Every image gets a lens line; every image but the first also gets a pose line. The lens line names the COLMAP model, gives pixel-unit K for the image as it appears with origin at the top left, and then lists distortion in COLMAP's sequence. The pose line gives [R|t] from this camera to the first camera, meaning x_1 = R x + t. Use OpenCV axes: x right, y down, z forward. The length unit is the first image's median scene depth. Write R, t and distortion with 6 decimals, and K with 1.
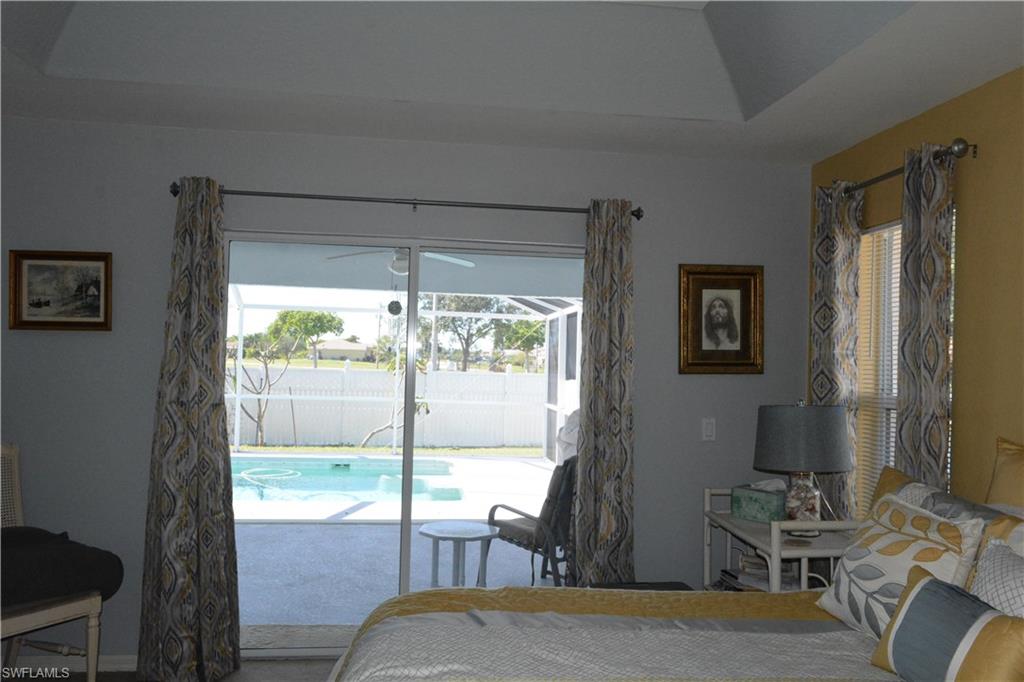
lens RADIAL K [[794.6, 0, 515.0], [0, 794.6, 338.8], [0, 0, 1]] dist [-0.013393, -0.014707]
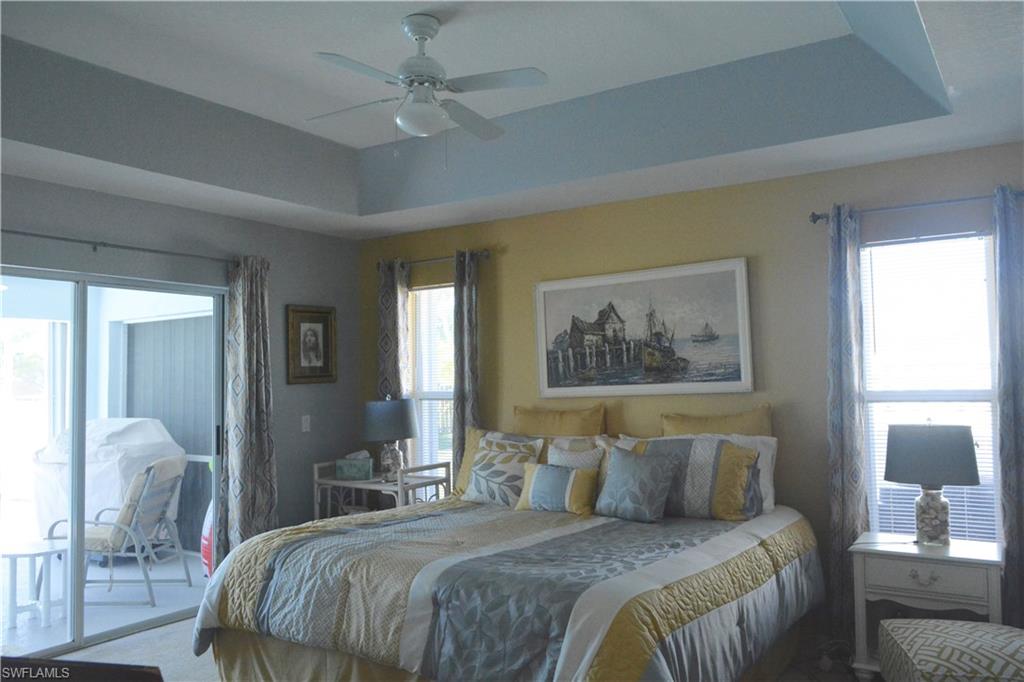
lens RADIAL K [[794.6, 0, 509.3], [0, 794.6, 342.5], [0, 0, 1]] dist [-0.013393, -0.014707]
pose [[0.681875, 0.001048, 0.731468, -0.528618], [0.011272, 0.999865, -0.011940, -0.007213], [-0.731382, 0.016387, 0.681771, -0.211888]]
